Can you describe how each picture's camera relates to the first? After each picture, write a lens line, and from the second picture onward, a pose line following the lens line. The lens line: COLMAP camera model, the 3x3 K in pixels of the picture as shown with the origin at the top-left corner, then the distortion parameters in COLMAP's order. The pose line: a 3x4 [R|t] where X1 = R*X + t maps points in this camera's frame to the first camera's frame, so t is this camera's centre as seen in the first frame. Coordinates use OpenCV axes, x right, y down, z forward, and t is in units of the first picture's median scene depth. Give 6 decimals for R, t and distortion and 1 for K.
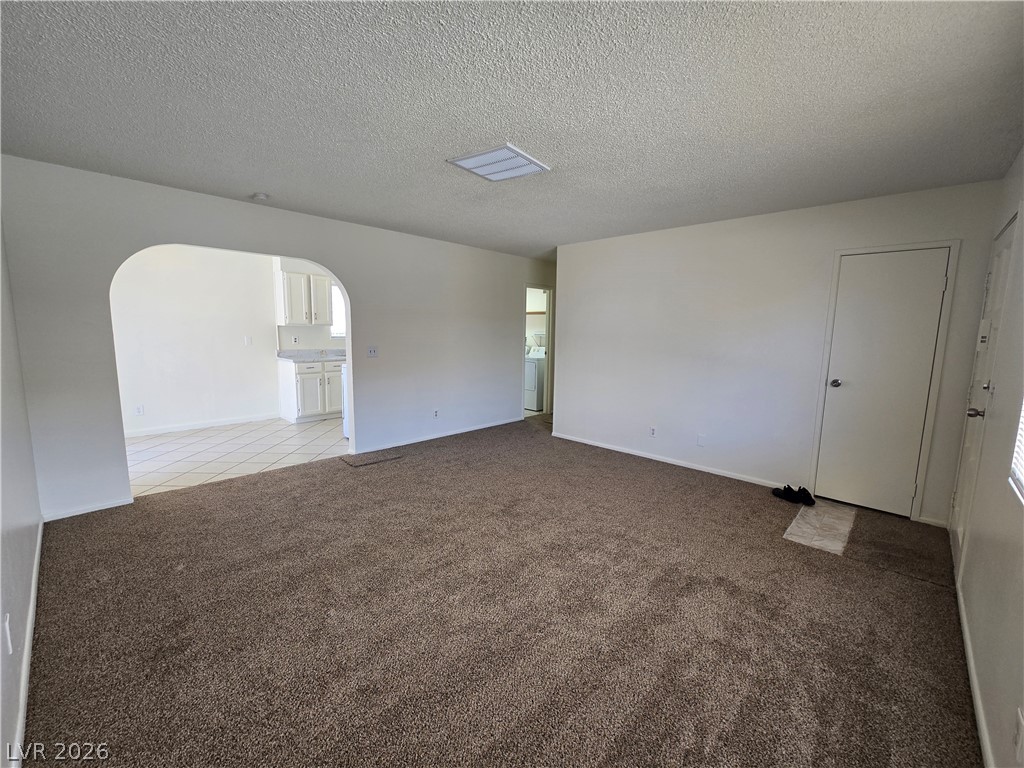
lens RADIAL K [[413.7, 0, 515.2], [0, 413.7, 382.4], [0, 0, 1]] dist [-0.001017, -0.000040]
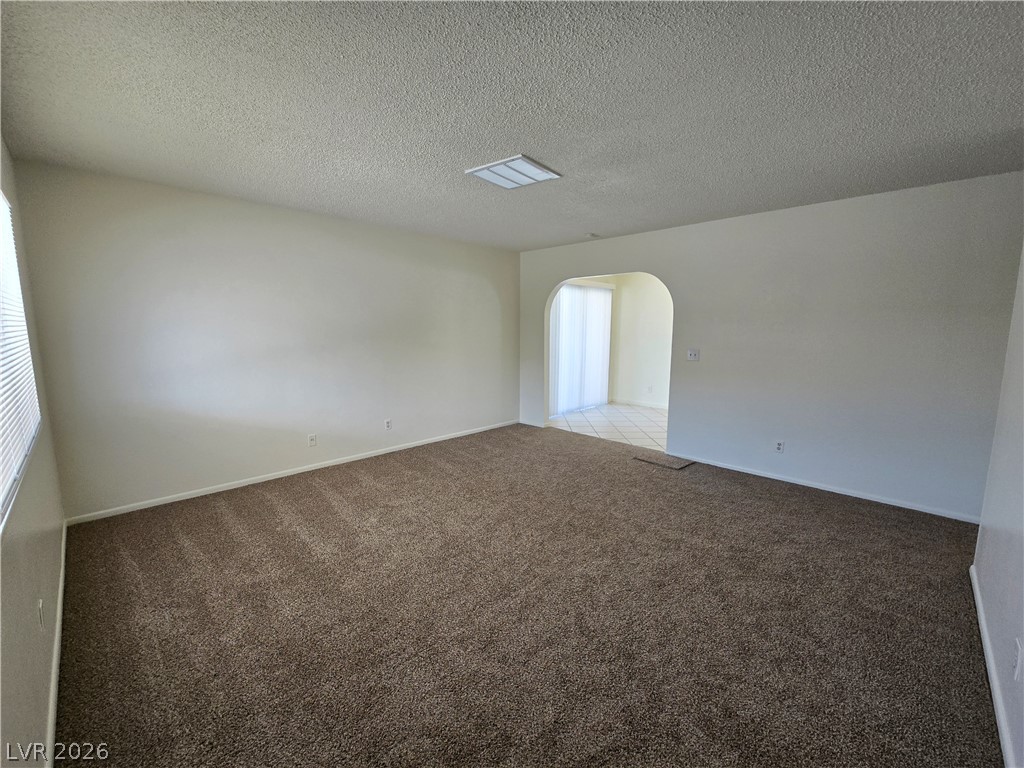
lens RADIAL K [[413.7, 0, 515.2], [0, 413.7, 382.4], [0, 0, 1]] dist [-0.001017, -0.000040]
pose [[-0.004928, 0.115138, -0.993337, 0.654112], [-0.130073, 0.984836, 0.114798, -0.072999], [0.991492, 0.129772, 0.010123, 0.645104]]
